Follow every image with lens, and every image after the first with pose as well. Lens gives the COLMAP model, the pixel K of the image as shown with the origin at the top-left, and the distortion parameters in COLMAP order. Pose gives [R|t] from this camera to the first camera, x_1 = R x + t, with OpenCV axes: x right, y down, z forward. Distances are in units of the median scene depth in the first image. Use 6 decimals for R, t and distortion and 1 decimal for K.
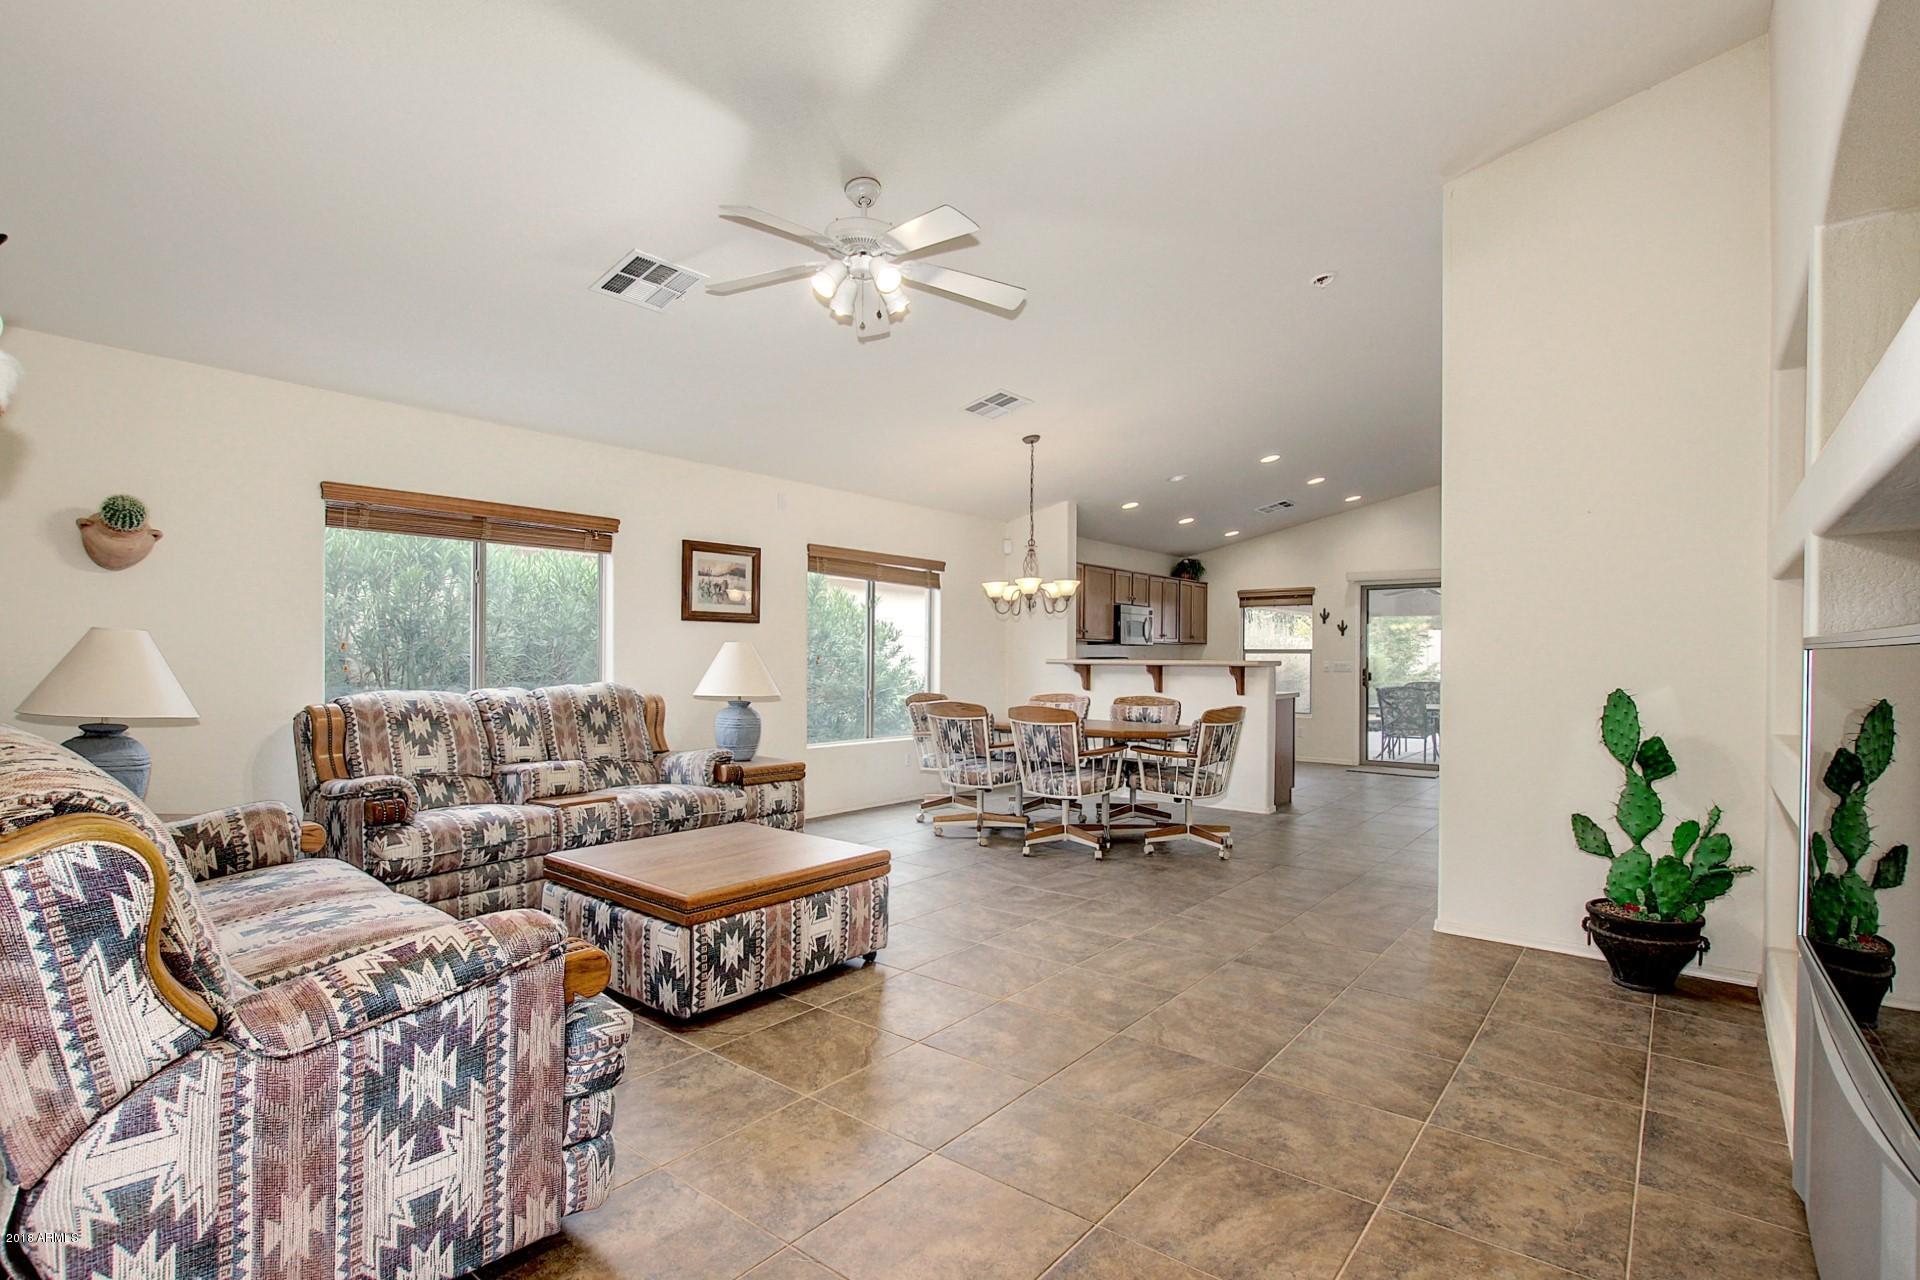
lens RADIAL K [[898.1, 0, 944.6], [0, 898.1, 673.3], [0, 0, 1]] dist [-0.028485, 0.004041]
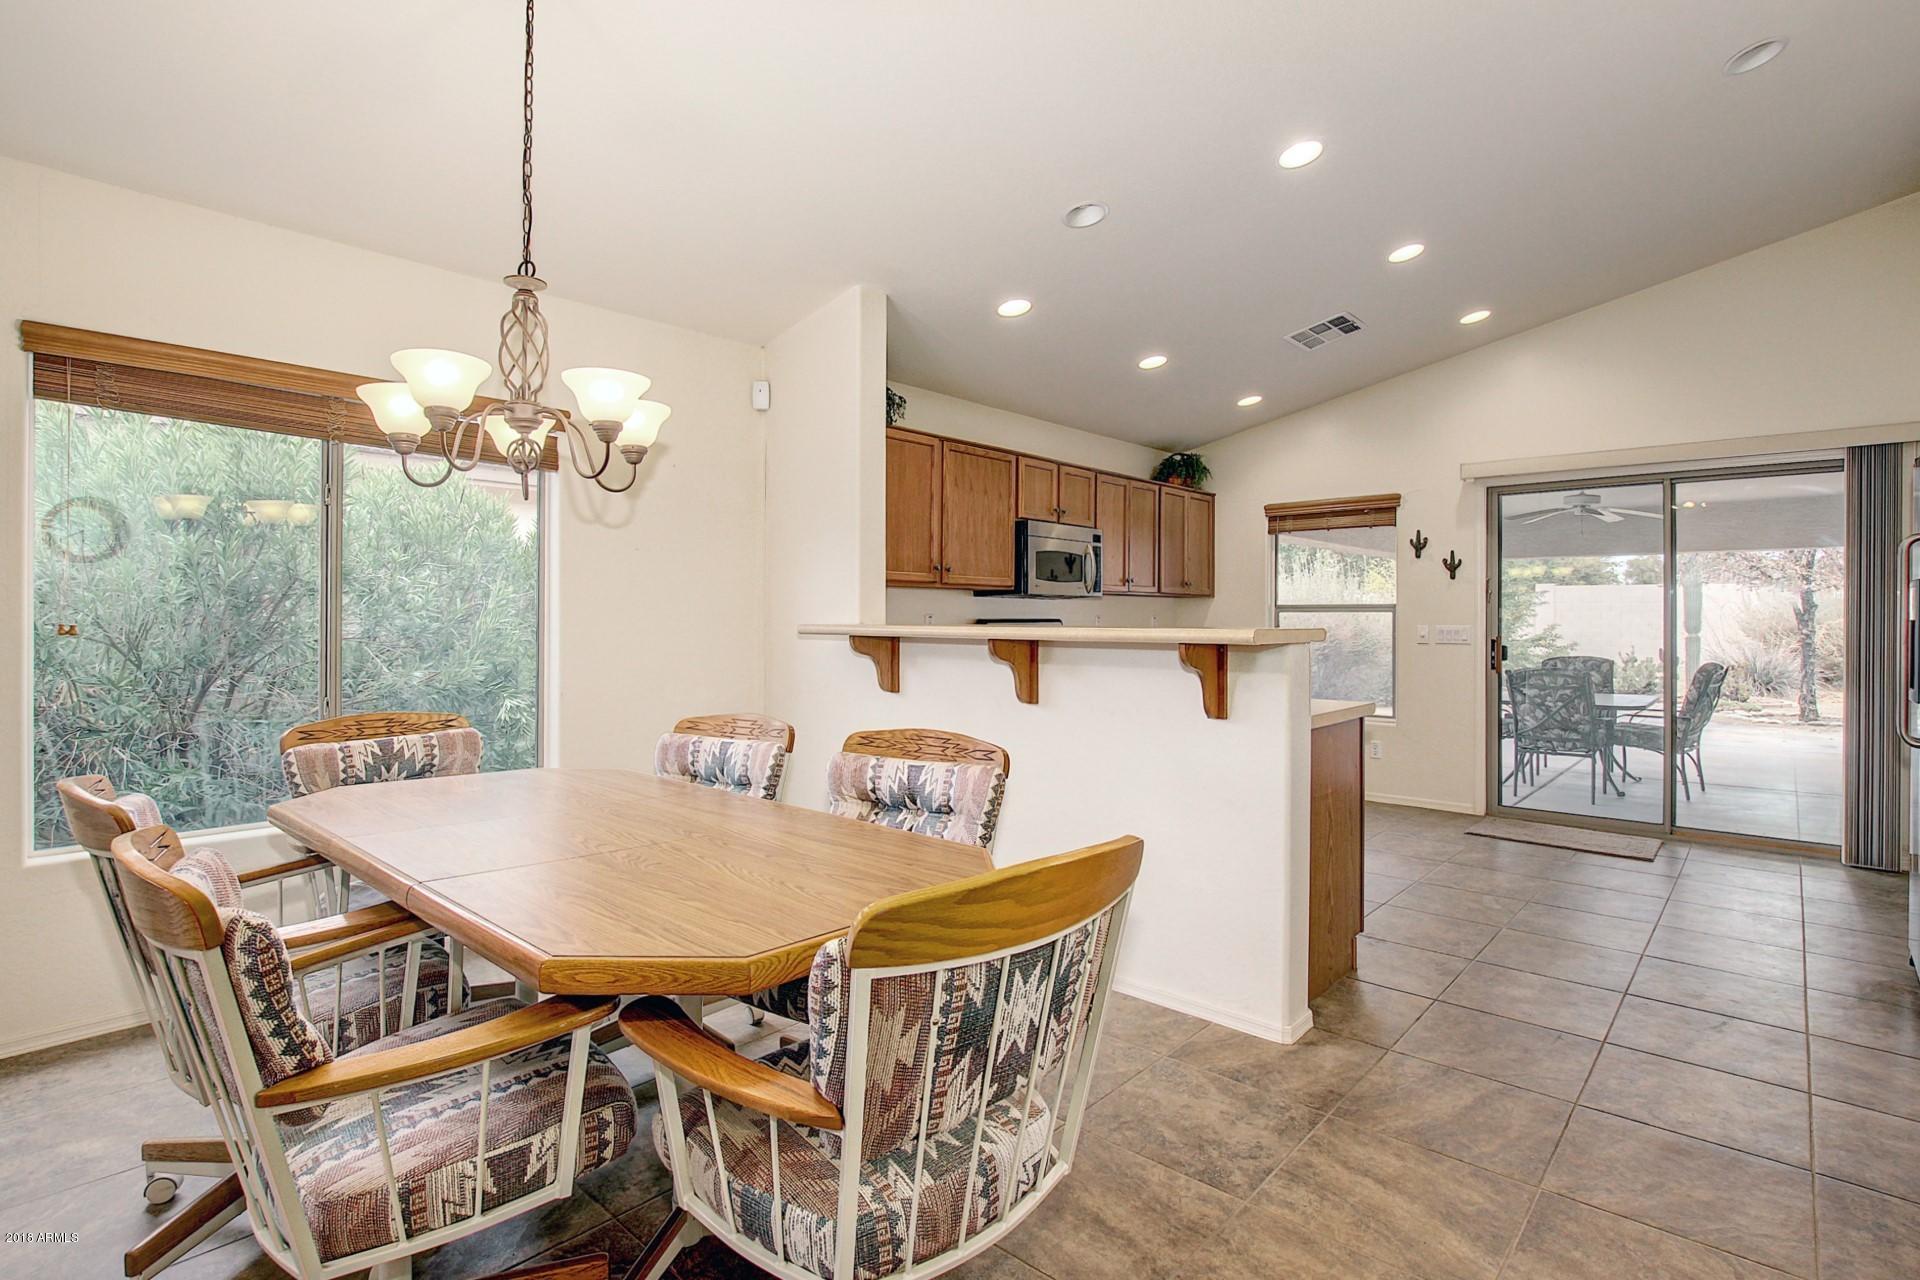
lens RADIAL K [[898.1, 0, 969.0], [0, 898.1, 632.4], [0, 0, 1]] dist [-0.028485, 0.004041]
pose [[0.998972, -0.003795, -0.045171, 0.281459], [0.003604, 0.999984, -0.004314, -0.012250], [0.045186, 0.004147, 0.998970, 0.715139]]
